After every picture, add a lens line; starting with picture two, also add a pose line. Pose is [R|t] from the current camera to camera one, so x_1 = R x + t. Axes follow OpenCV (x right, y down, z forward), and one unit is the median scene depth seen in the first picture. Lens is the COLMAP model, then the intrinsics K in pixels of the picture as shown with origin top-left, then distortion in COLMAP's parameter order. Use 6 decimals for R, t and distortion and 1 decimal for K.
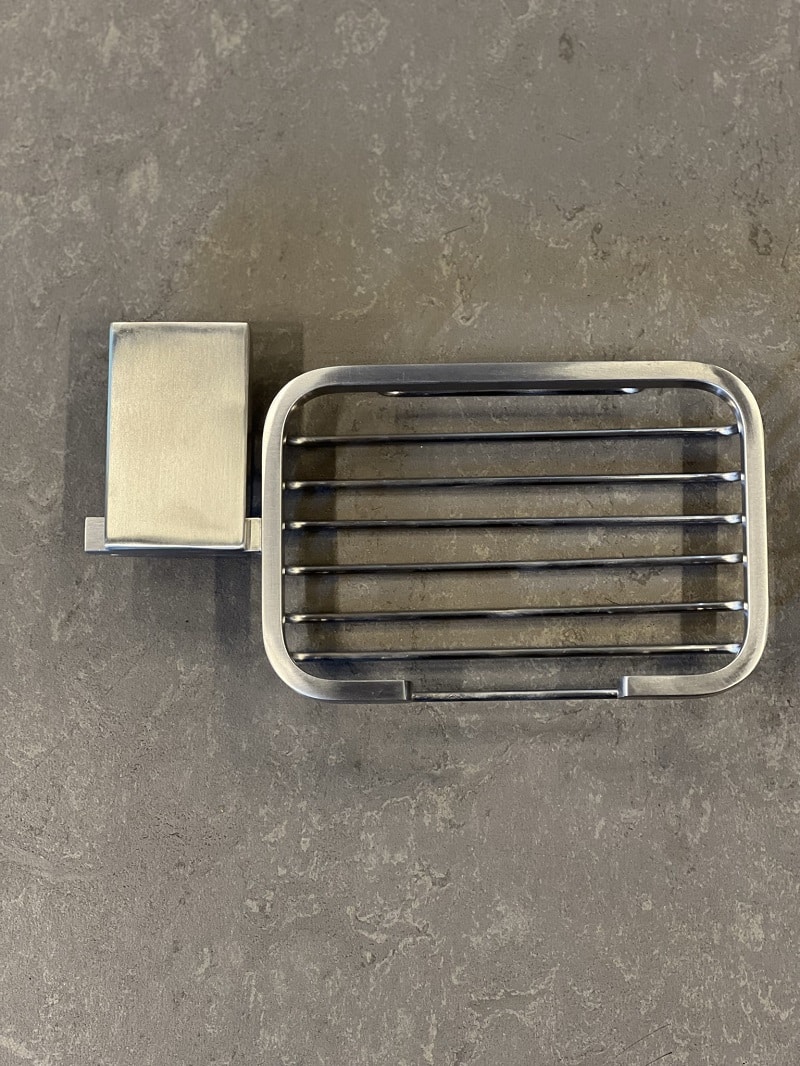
lens RADIAL K [[2388.6, 0, 399.9], [0, 2388.6, 532.1], [0, 0, 1]] dist [0.049548, 0.000000]
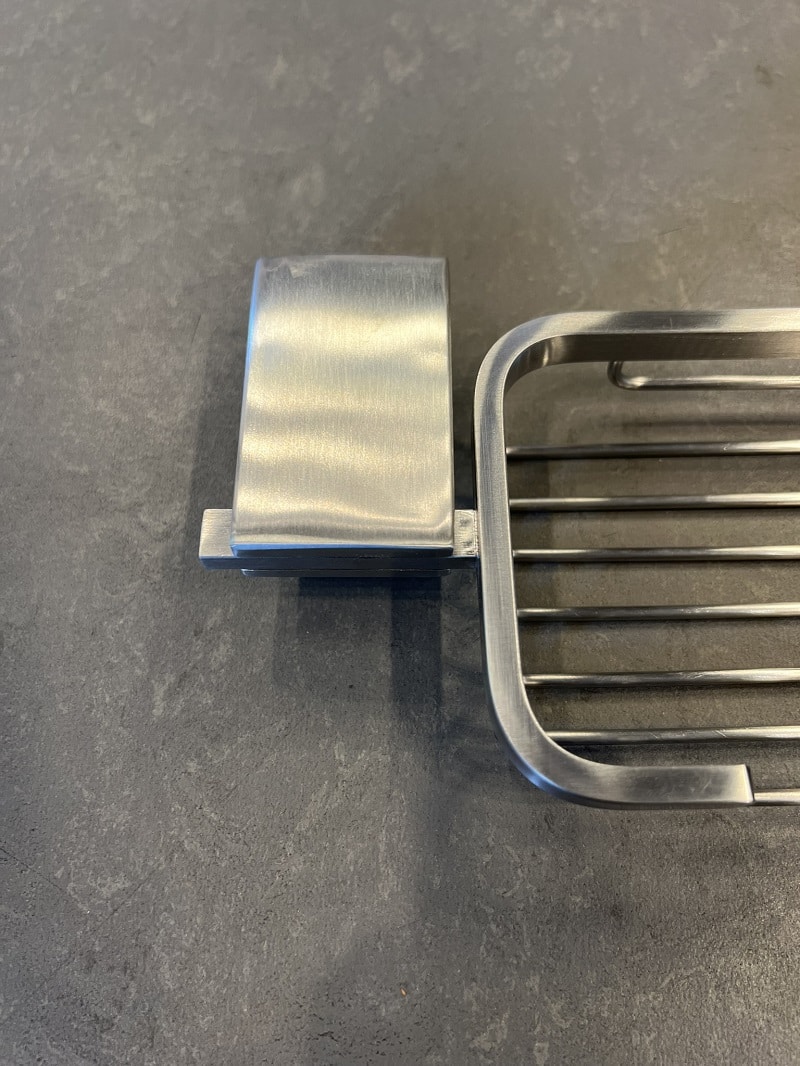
lens RADIAL K [[822.1, 0, 396.7], [0, 822.1, 536.7], [0, 0, 1]] dist [-0.026882, 0.004693]
pose [[0.999718, 0.009792, 0.021633, -0.080572], [-0.003736, 0.964534, -0.263932, 0.057530], [-0.023450, 0.263776, 0.964299, 0.752704]]
